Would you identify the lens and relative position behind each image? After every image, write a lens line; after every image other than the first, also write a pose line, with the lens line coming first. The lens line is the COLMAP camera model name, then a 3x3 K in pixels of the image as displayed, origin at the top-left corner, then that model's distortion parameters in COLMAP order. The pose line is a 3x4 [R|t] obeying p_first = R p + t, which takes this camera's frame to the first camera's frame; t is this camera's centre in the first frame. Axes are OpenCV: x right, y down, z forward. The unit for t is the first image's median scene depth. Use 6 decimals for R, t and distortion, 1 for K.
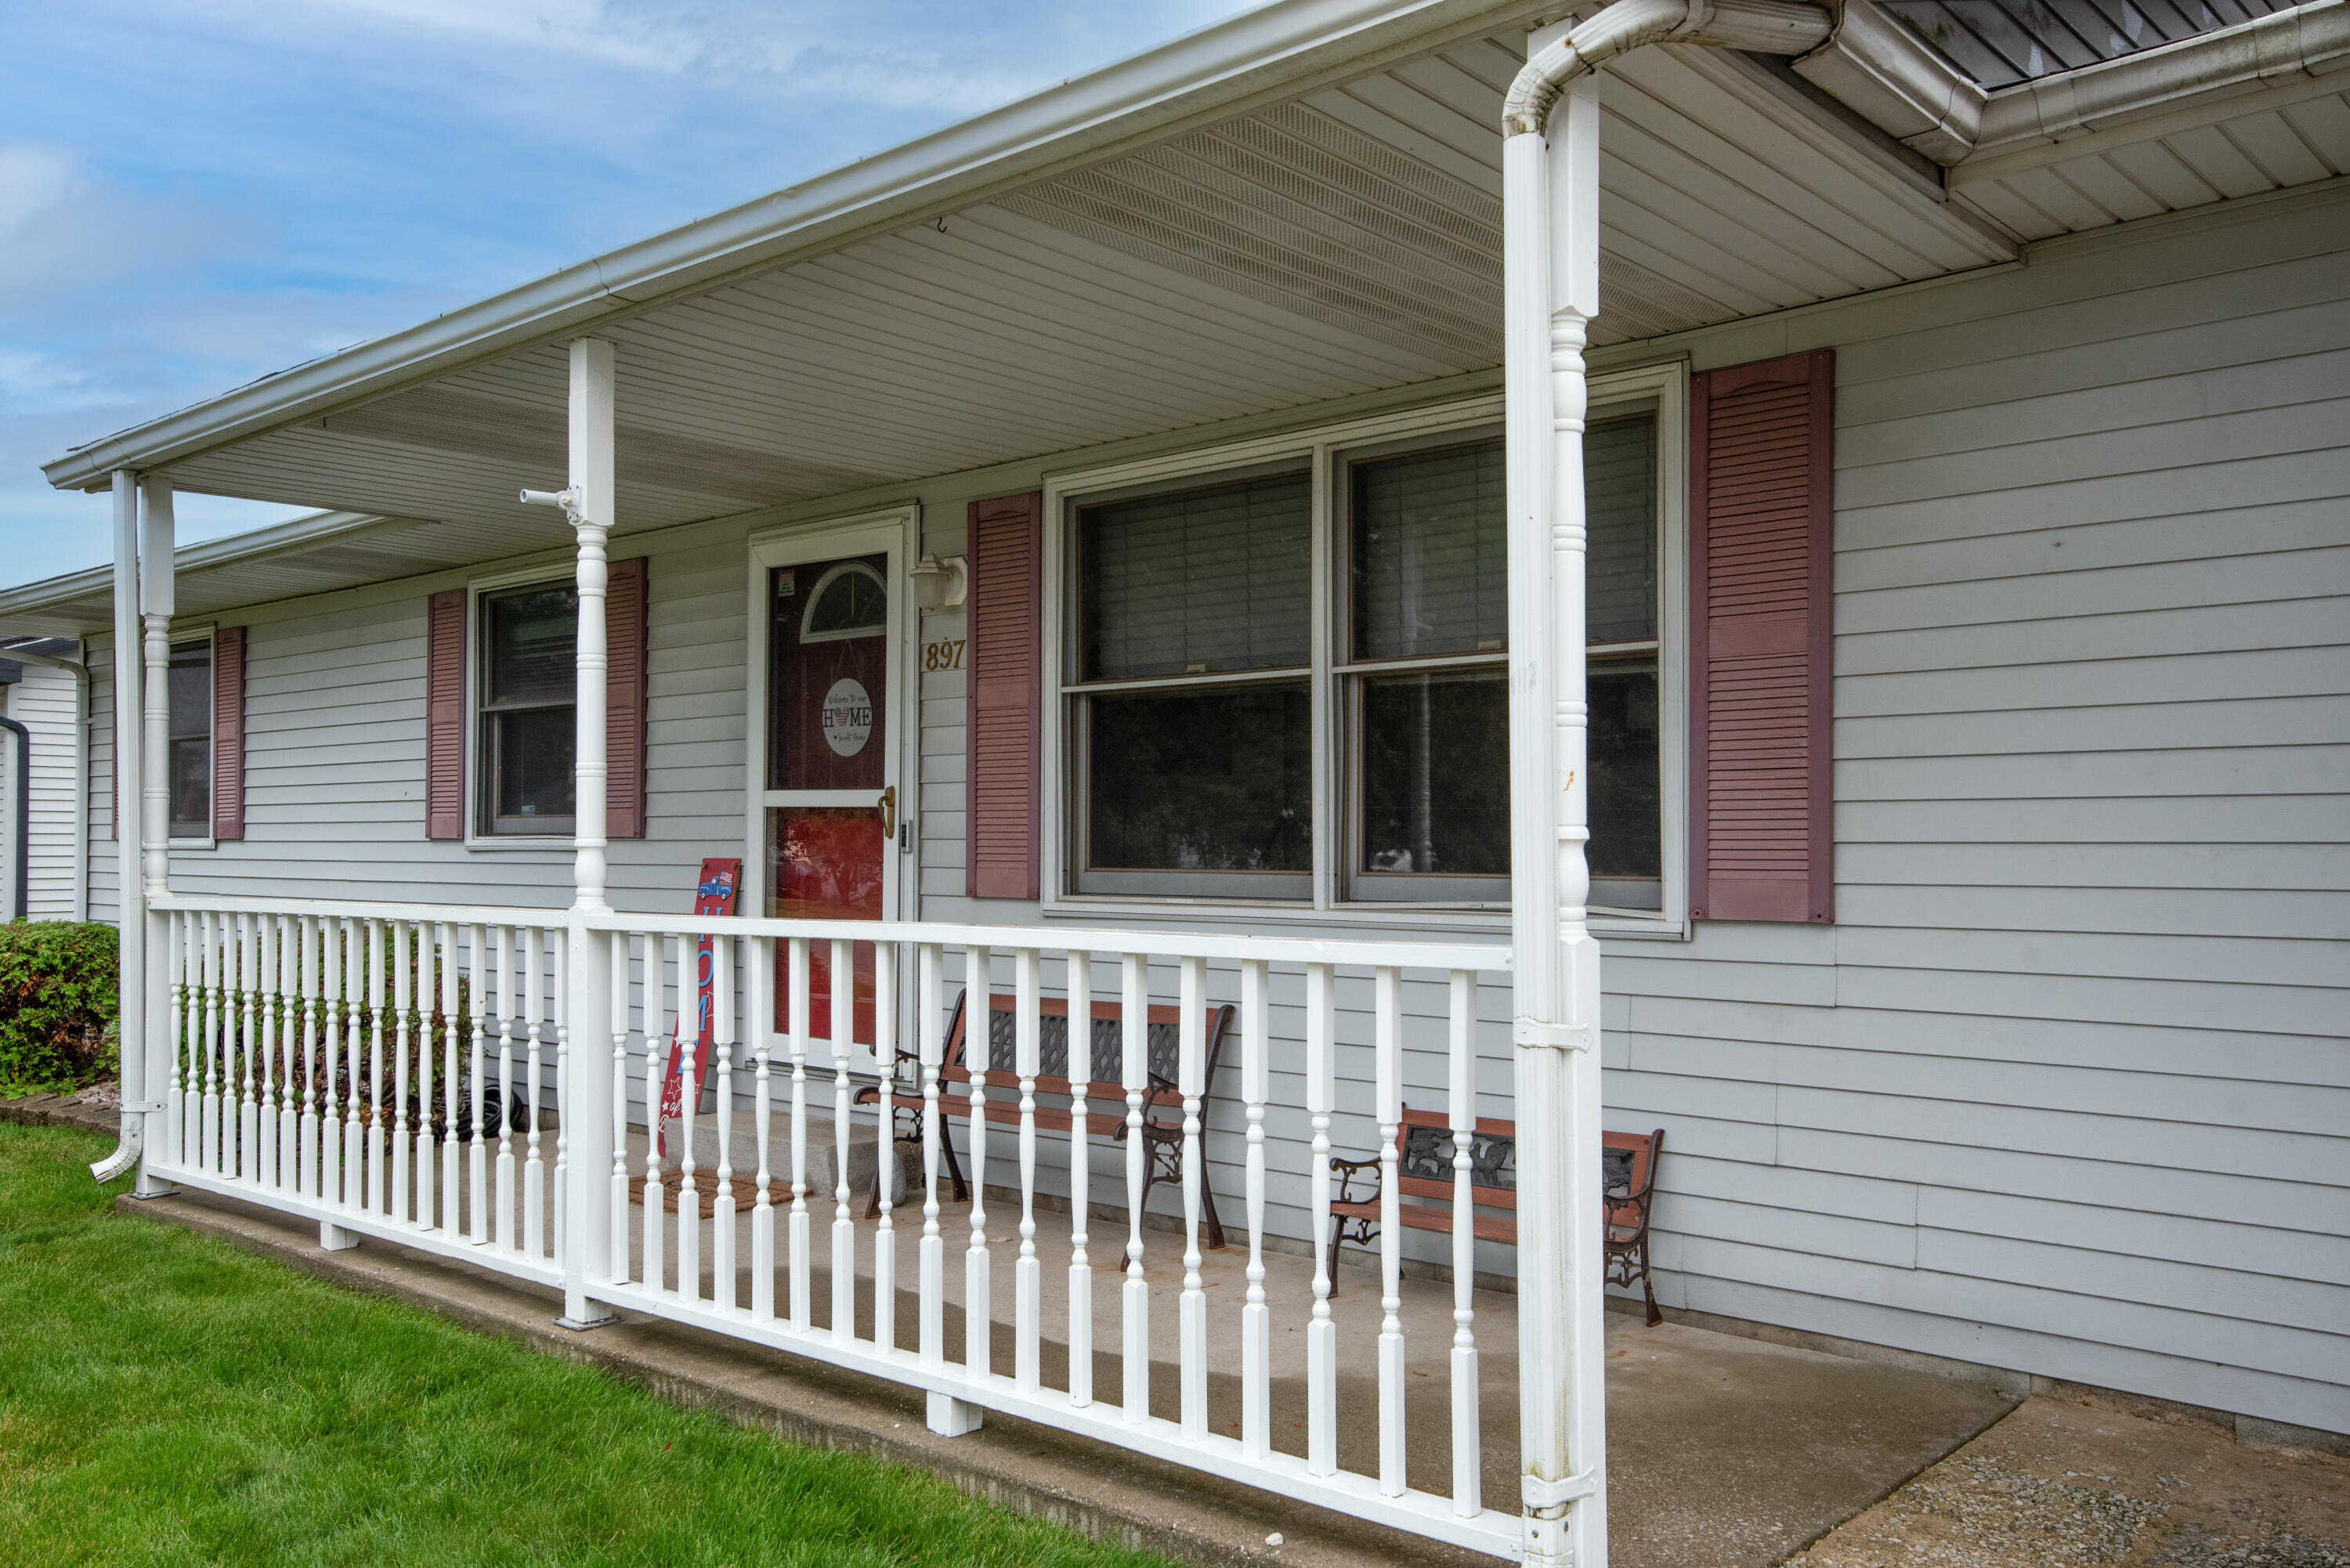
lens RADIAL K [[1882.9, 0, 1175.0], [0, 1882.9, 784.0], [0, 0, 1]] dist [0.111462, 0.000626]
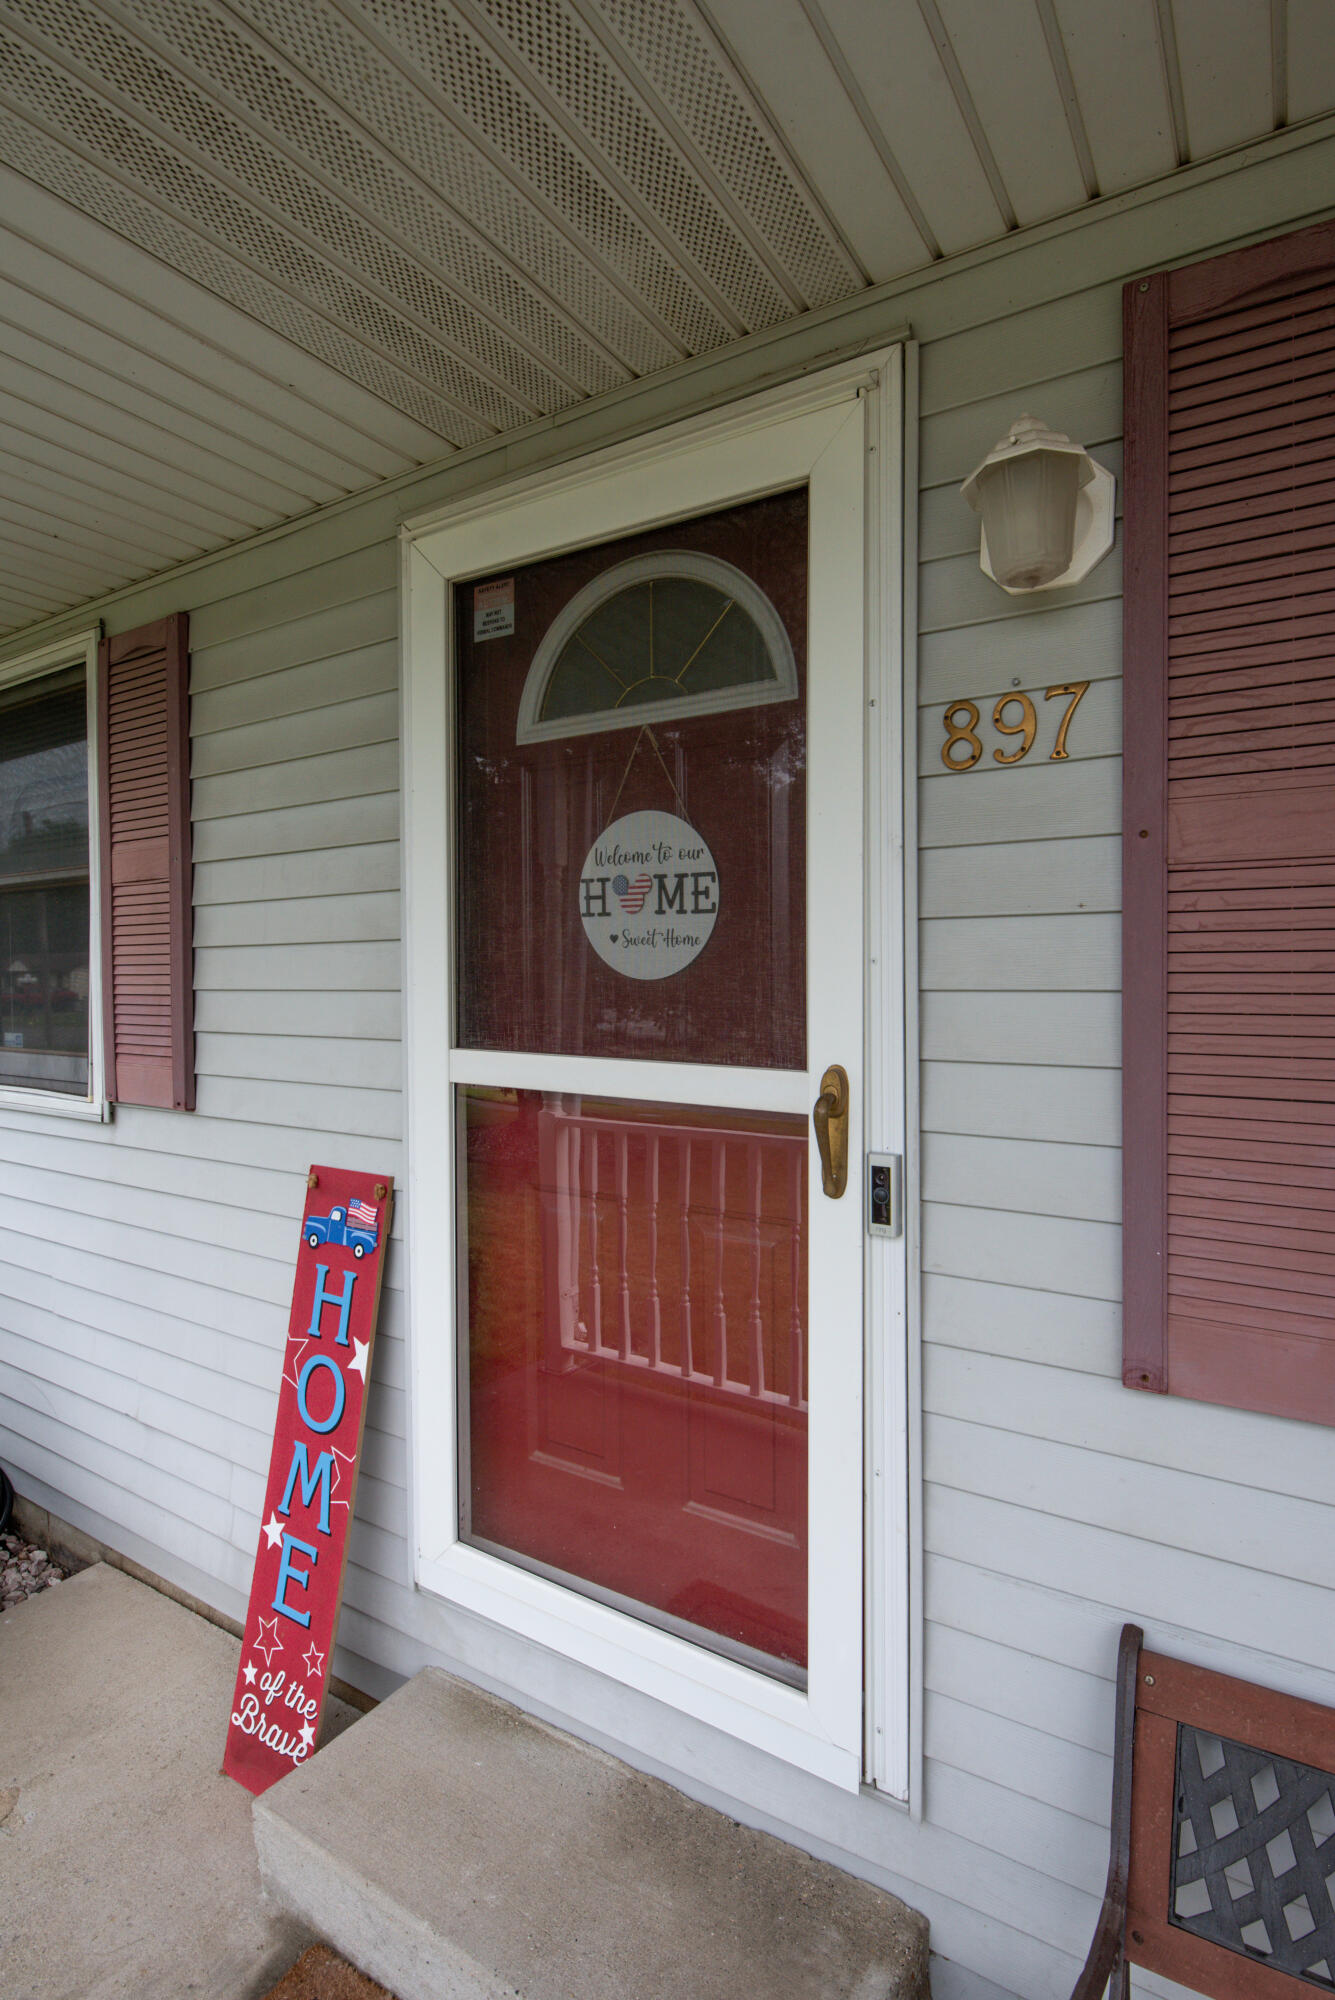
lens RADIAL K [[1000.7, 0, 667.5], [0, 1000.7, 1000.0], [0, 0, 1]] dist [0.001089, 0.000116]
pose [[0.986621, -0.008988, 0.162780, -0.207823], [0.000680, 0.998697, 0.051023, -0.022233], [-0.163026, -0.050229, 0.985342, 0.756031]]
